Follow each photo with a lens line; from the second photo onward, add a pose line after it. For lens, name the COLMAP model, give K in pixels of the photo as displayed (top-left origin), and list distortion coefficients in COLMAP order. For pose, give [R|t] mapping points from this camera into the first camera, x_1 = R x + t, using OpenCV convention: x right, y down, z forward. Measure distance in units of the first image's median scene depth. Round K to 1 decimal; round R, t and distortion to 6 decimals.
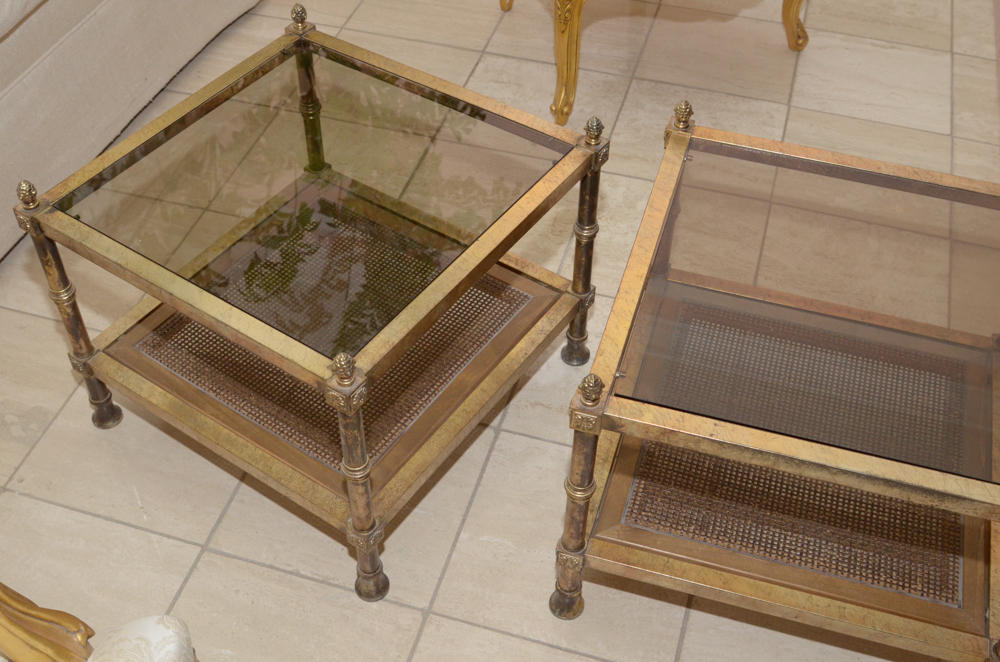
lens RADIAL K [[1133.2, 0, 499.8], [0, 1133.2, 343.6], [0, 0, 1]] dist [-0.084406, 0.072026]
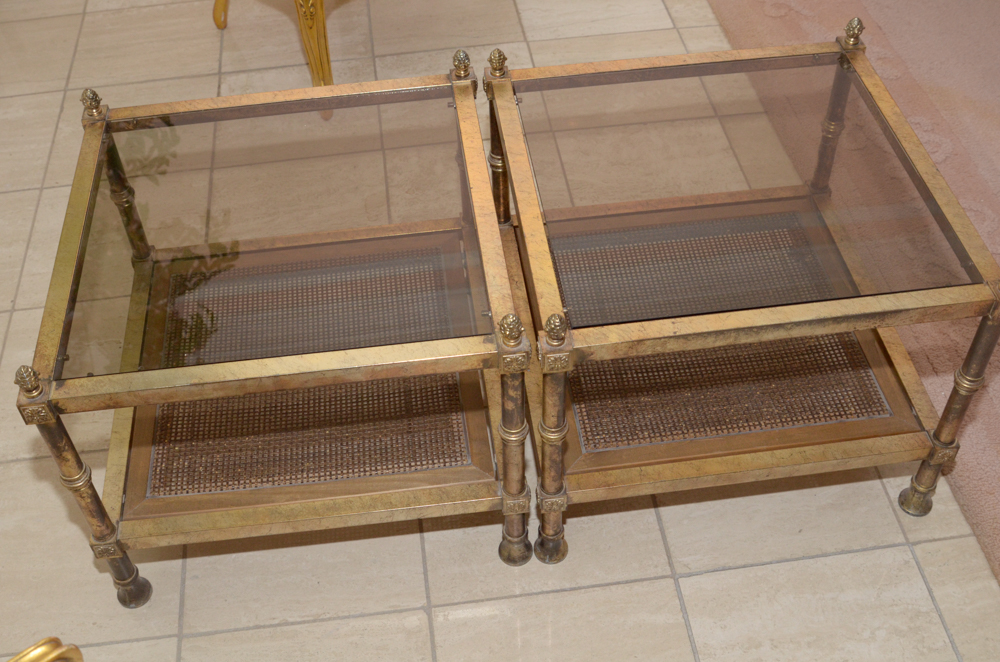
lens RADIAL K [[1116.8, 0, 500.0], [0, 1116.8, 331.0], [0, 0, 1]] dist [-0.082337, 0.021503]
pose [[0.913062, -0.323407, 0.248447, -0.169907], [0.323400, 0.945329, 0.042025, -0.013300], [-0.248455, 0.041976, 0.967733, 0.025735]]
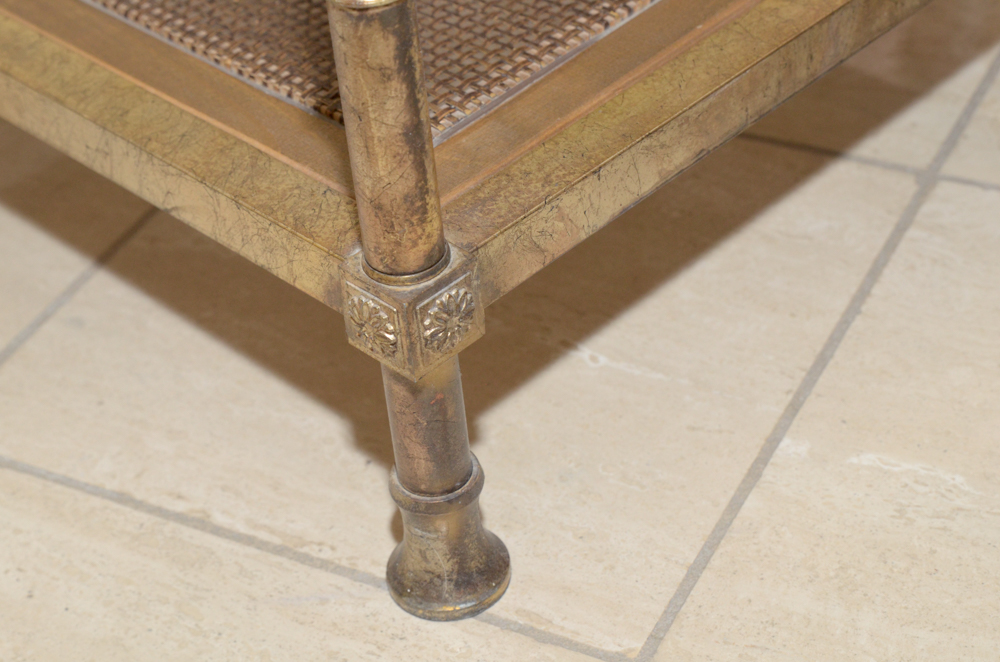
lens RADIAL K [[2149.7, 0, 500.0], [0, 2149.7, 331.0], [0, 0, 1]] dist [0.027992, 0.137713]
pose [[0.978294, 0.039384, -0.203445, 0.005245], [-0.066637, 0.989416, -0.128900, 0.225343], [0.196215, 0.139659, 0.970564, 0.481053]]
